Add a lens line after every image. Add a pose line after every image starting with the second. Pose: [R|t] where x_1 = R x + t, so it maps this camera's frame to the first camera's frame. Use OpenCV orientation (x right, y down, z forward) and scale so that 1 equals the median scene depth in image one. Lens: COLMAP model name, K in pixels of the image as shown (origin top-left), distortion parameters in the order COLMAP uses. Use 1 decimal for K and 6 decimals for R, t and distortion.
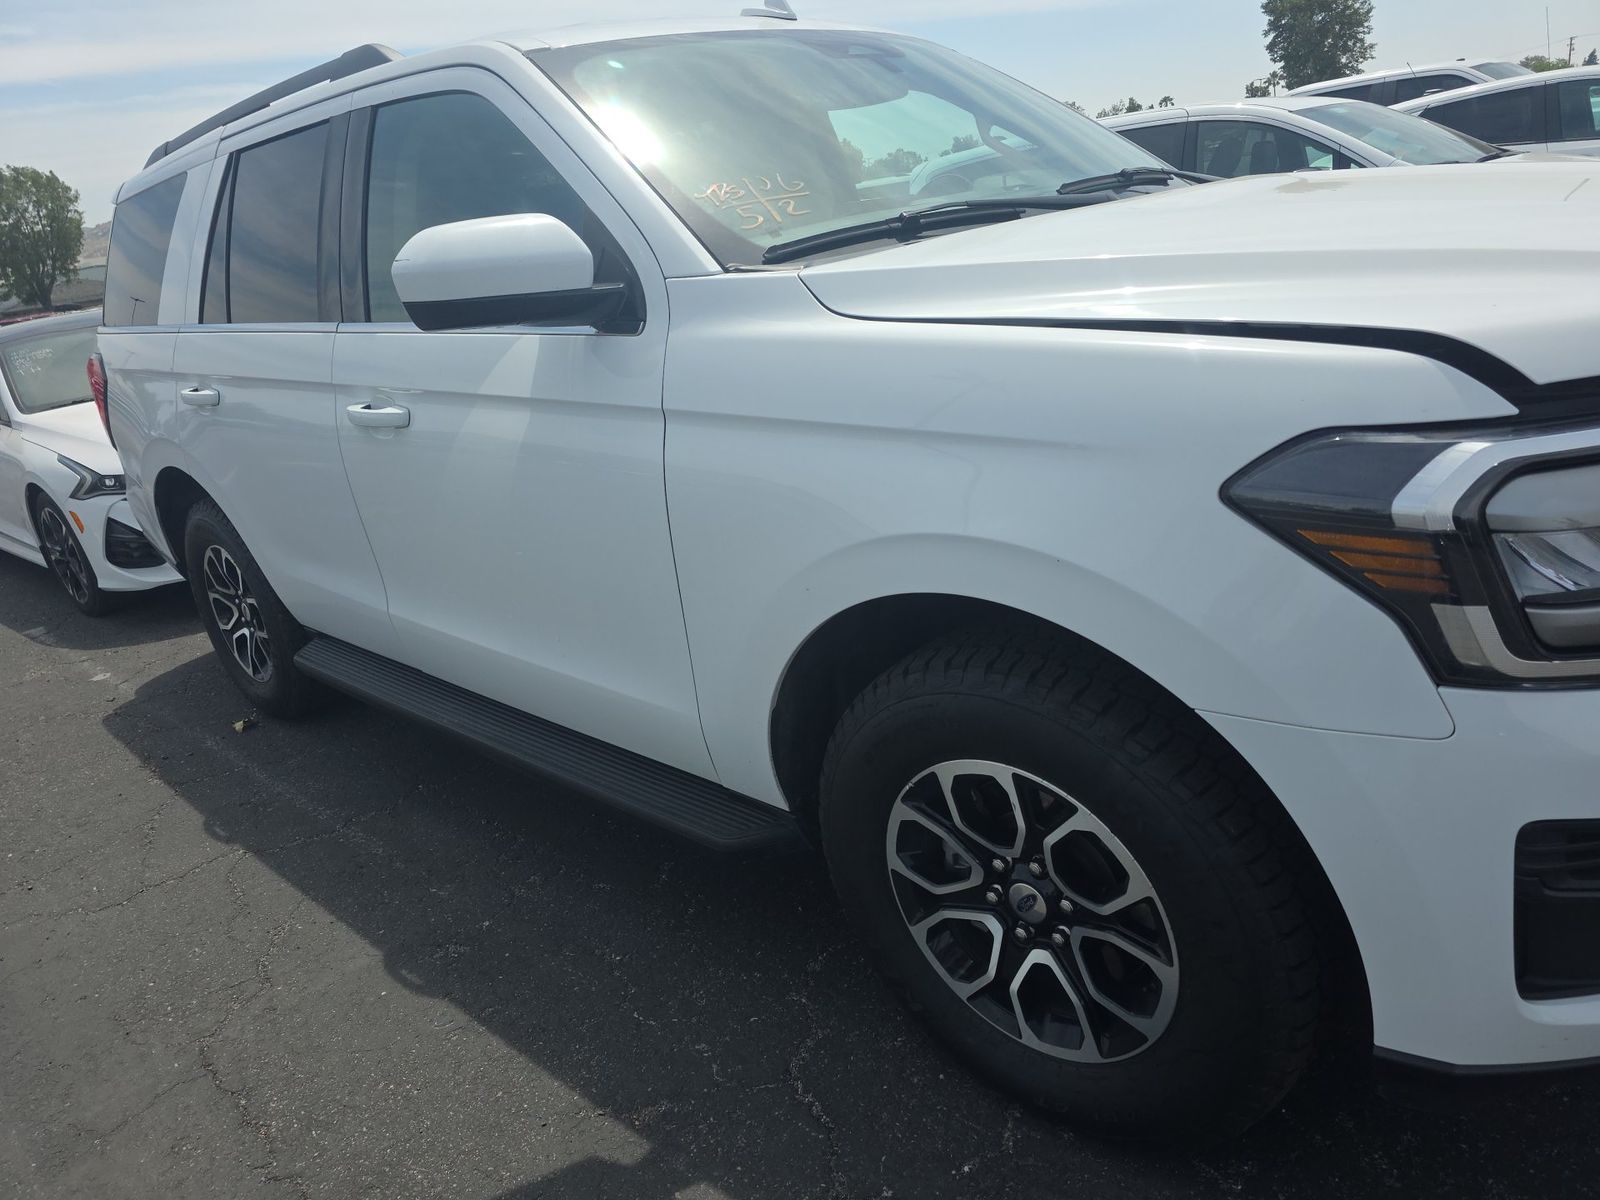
lens RADIAL K [[1087.1, 0, 838.9], [0, 1087.1, 601.3], [0, 0, 1]] dist [0.062963, -0.061332]
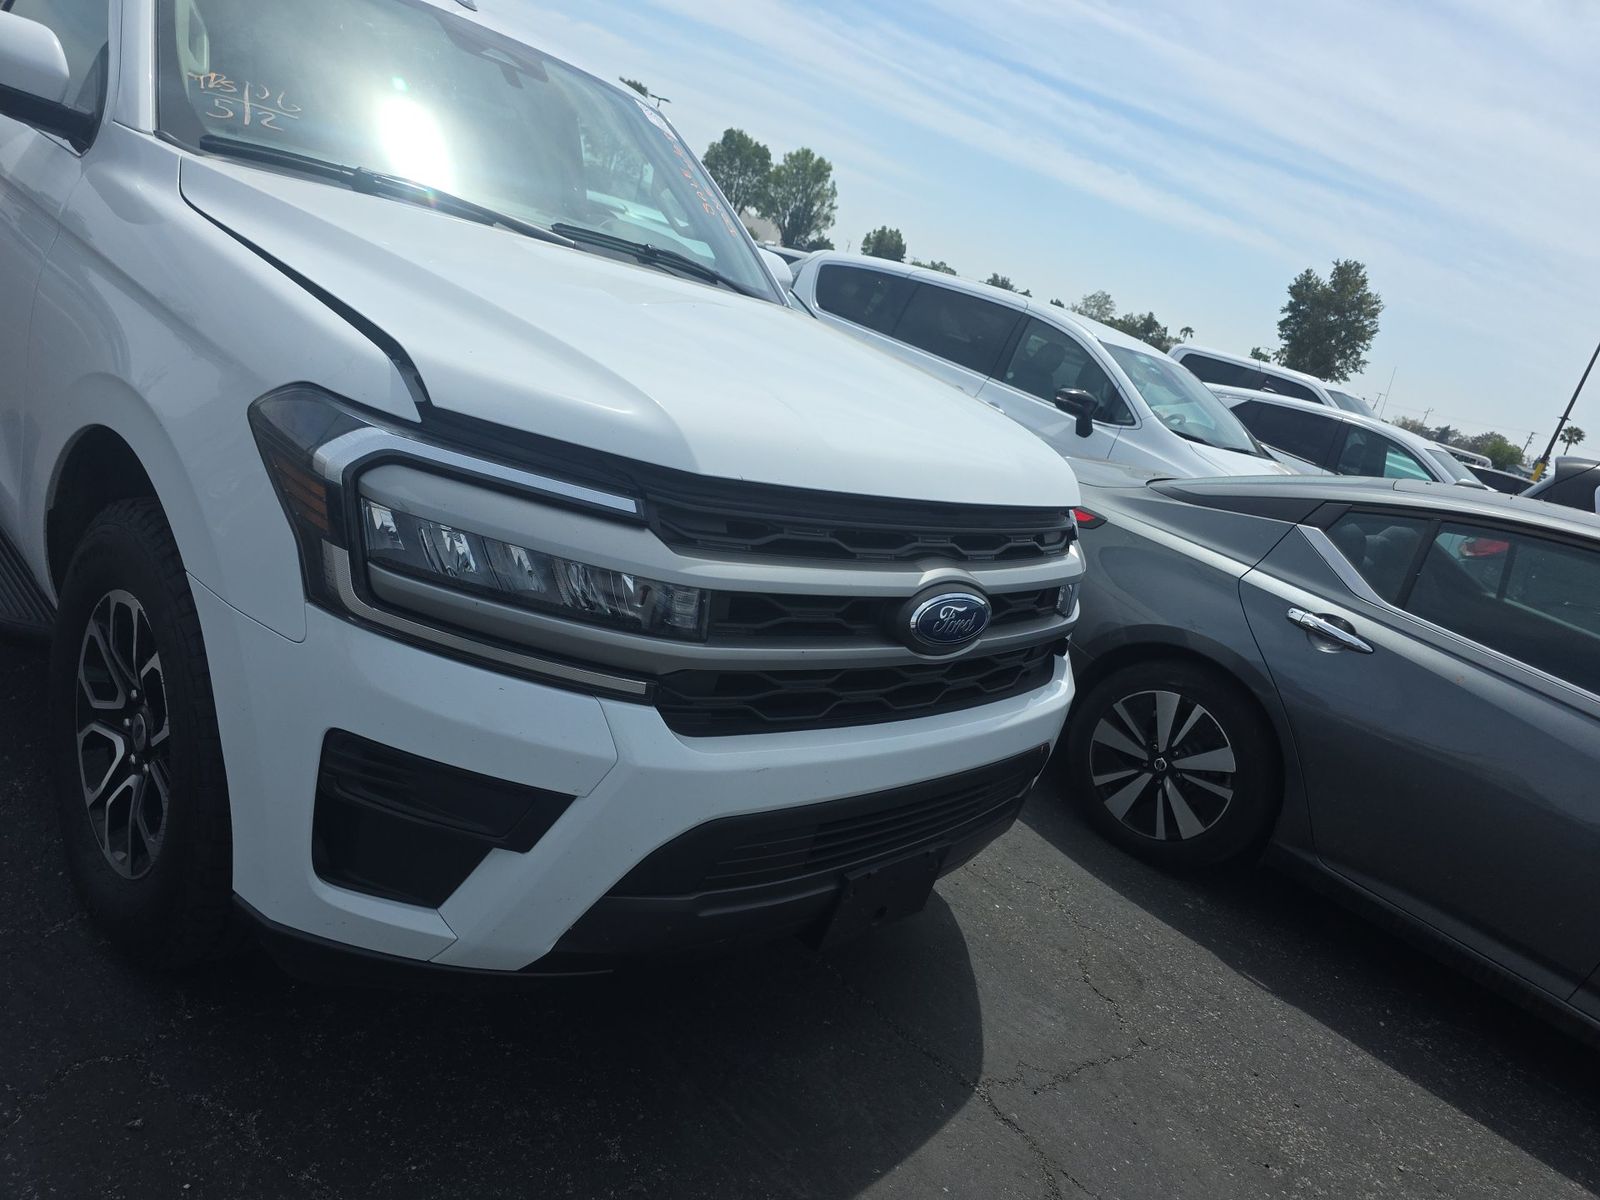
lens RADIAL K [[1087.1, 0, 838.9], [0, 1087.1, 601.3], [0, 0, 1]] dist [0.062963, -0.061332]
pose [[0.912317, 0.397721, 0.097449, 0.959148], [-0.391175, 0.916851, -0.079785, -0.061069], [-0.121078, 0.034669, 0.992037, -0.336965]]
